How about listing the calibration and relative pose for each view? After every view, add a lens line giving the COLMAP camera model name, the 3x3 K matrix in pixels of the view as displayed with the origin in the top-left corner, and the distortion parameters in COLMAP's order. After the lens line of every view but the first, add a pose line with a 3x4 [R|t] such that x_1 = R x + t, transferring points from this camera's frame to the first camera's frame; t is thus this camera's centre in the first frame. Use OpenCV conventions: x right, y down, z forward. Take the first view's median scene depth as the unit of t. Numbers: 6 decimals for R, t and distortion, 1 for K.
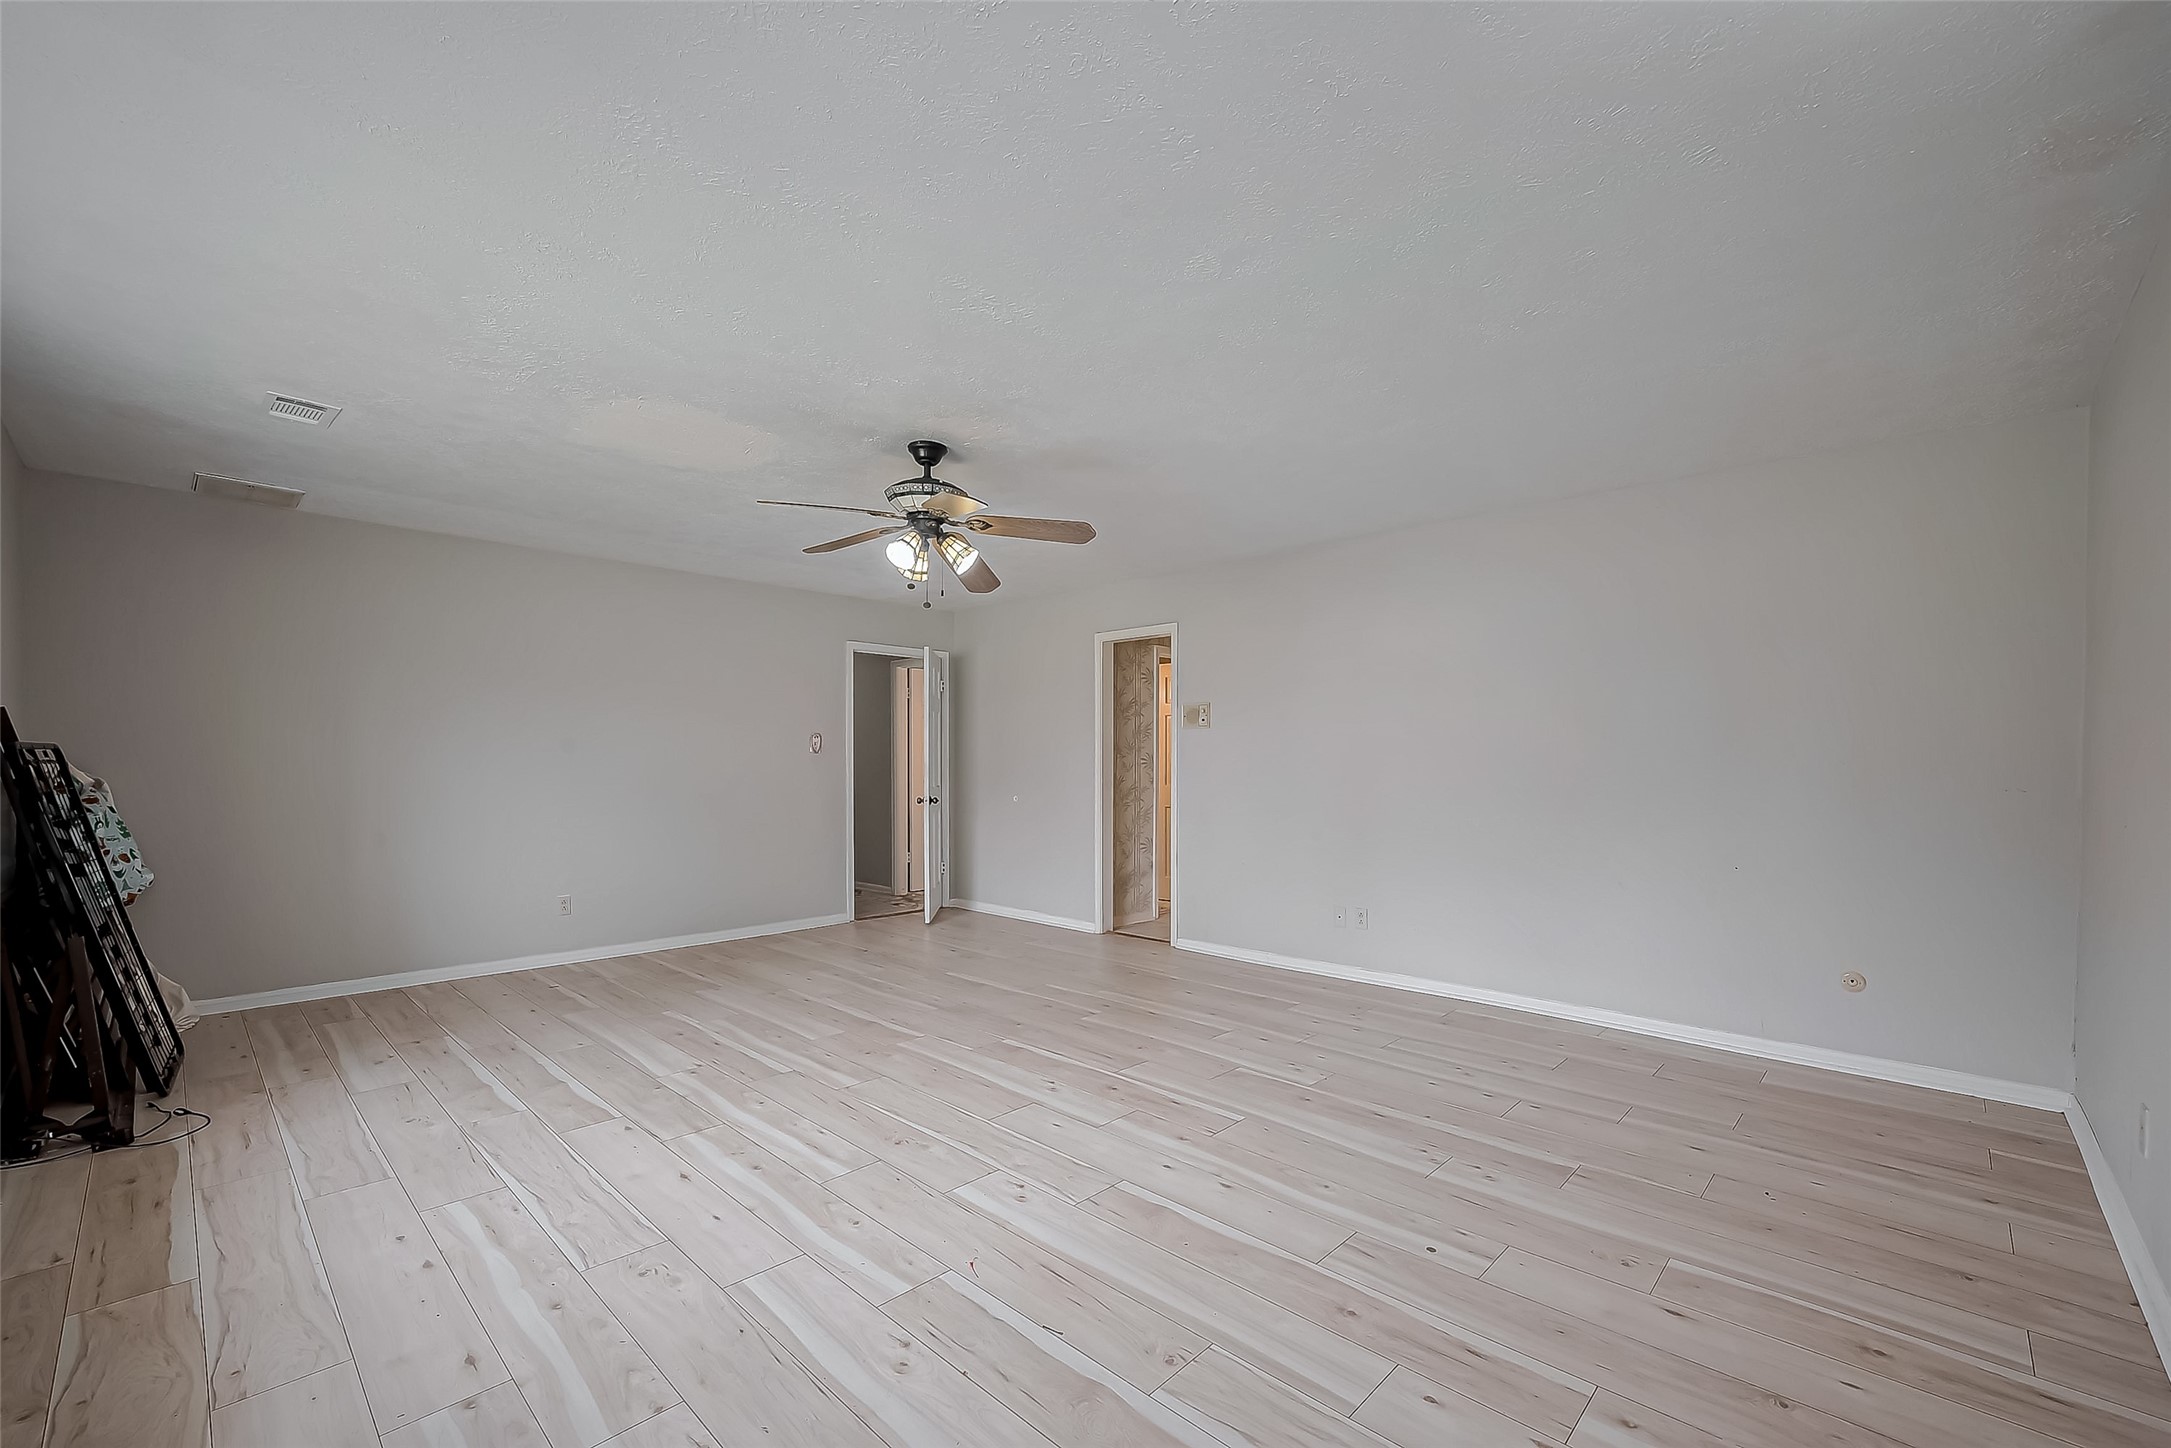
lens RADIAL K [[883.8, 0, 1086.1], [0, 883.8, 777.2], [0, 0, 1]] dist [-0.000267, -0.000111]
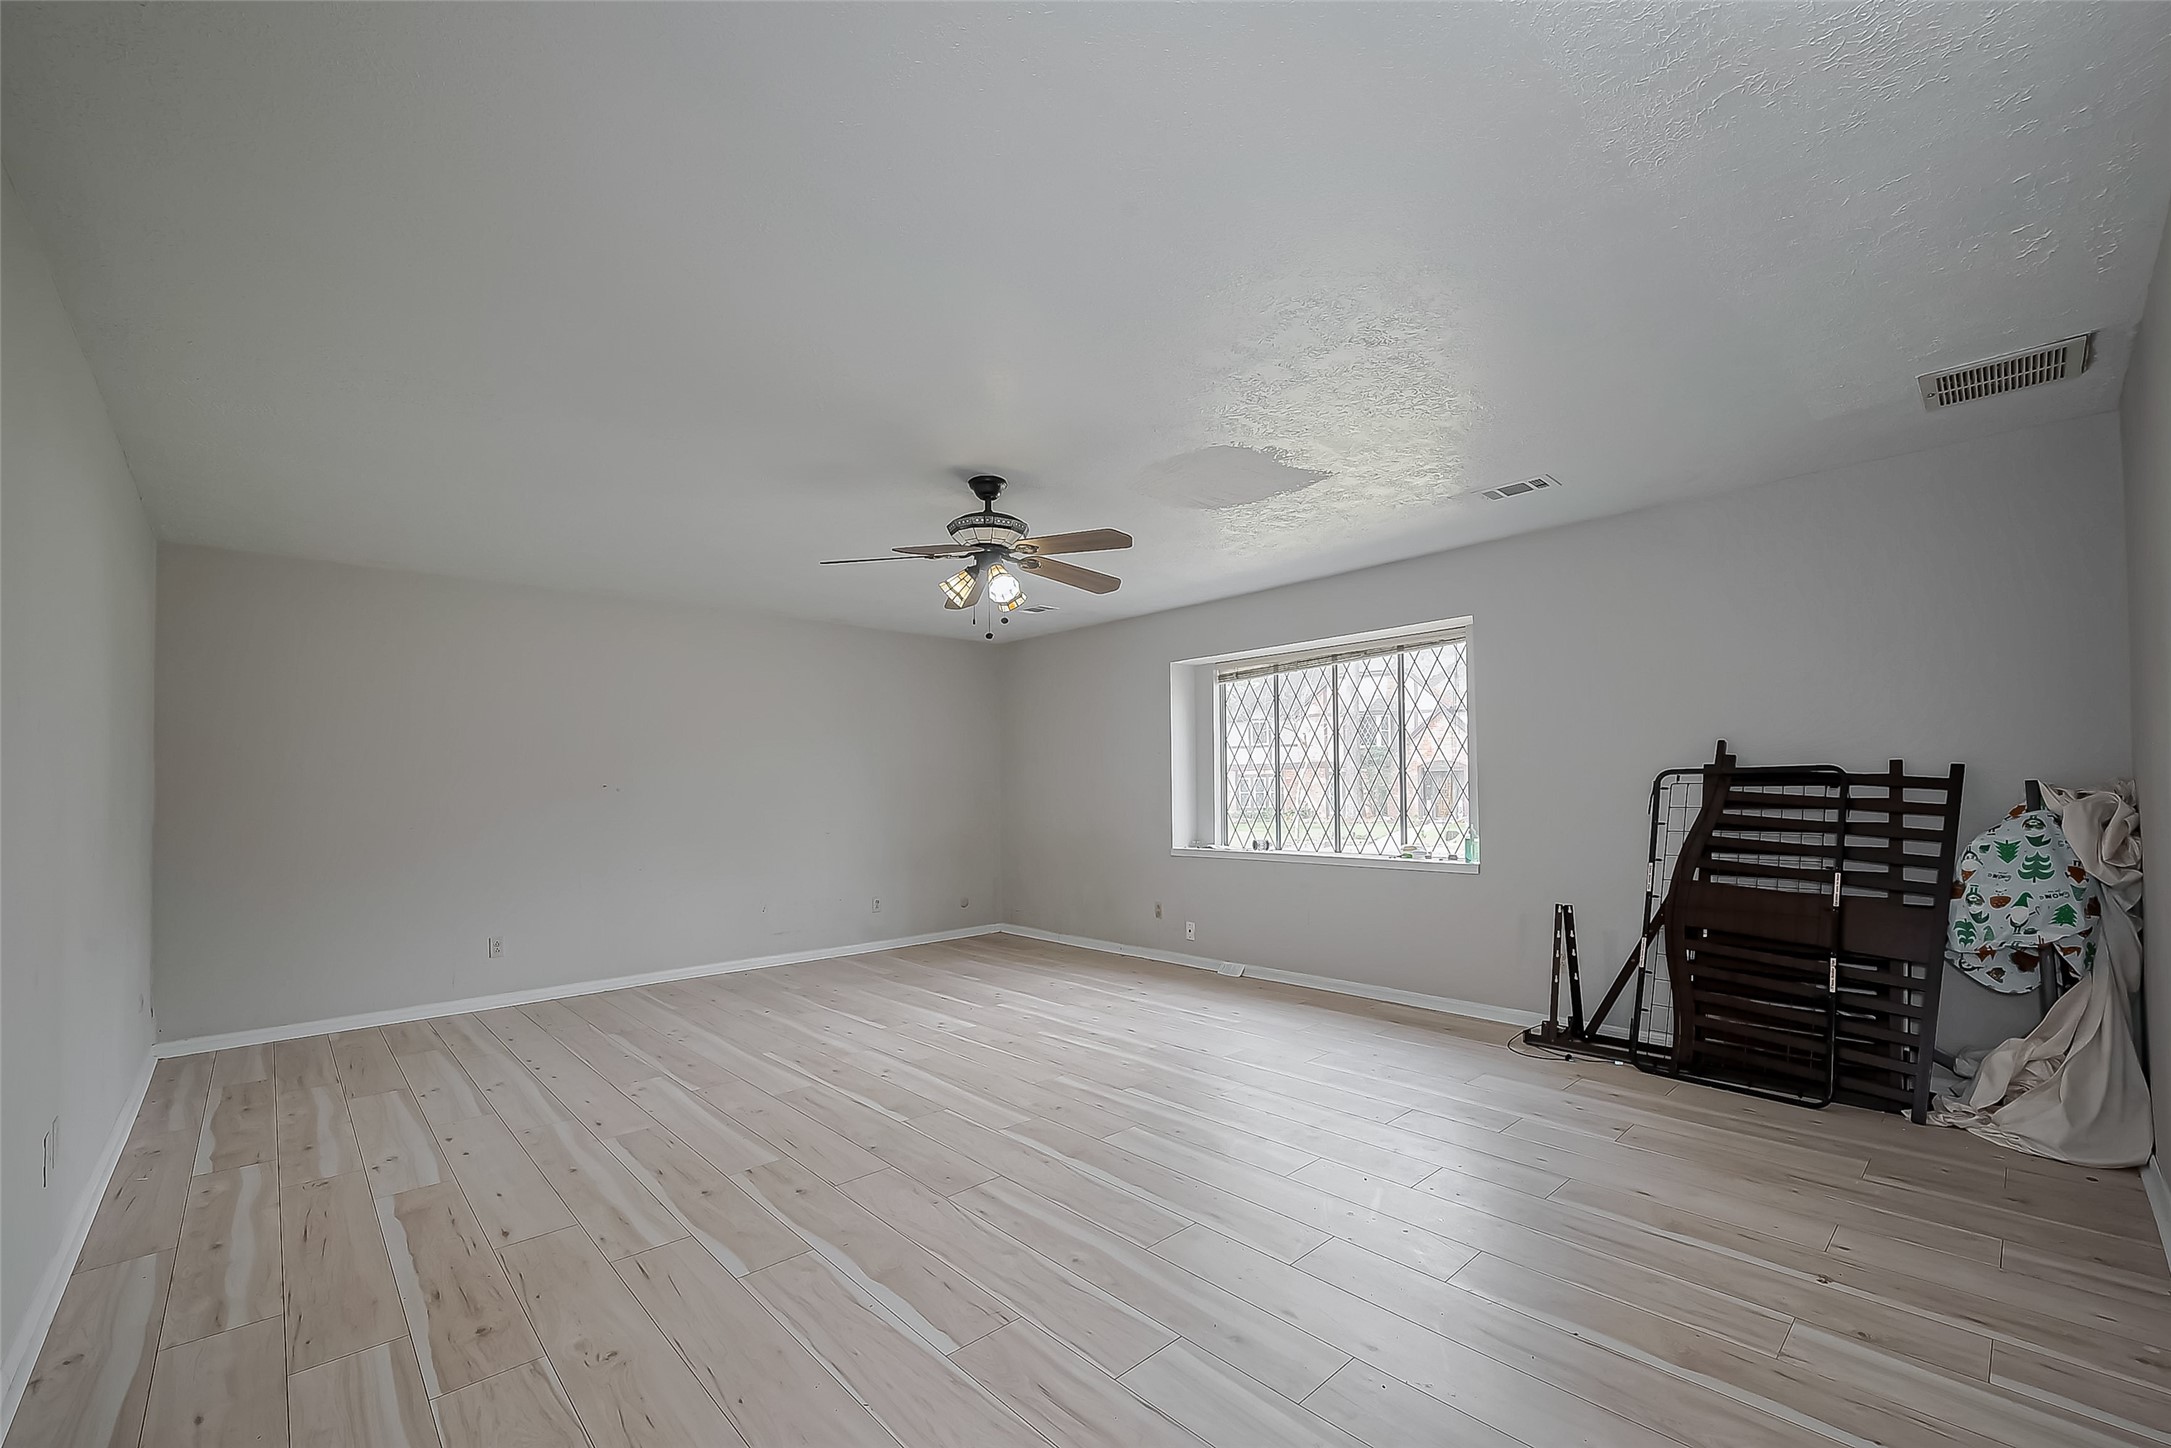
lens RADIAL K [[883.8, 0, 1086.1], [0, 883.8, 777.2], [0, 0, 1]] dist [-0.000267, -0.000111]
pose [[-0.998277, 0.010461, 0.057737, -0.361058], [0.010302, 0.999942, -0.003049, -0.029823], [-0.057765, -0.002449, -0.998327, 2.085561]]
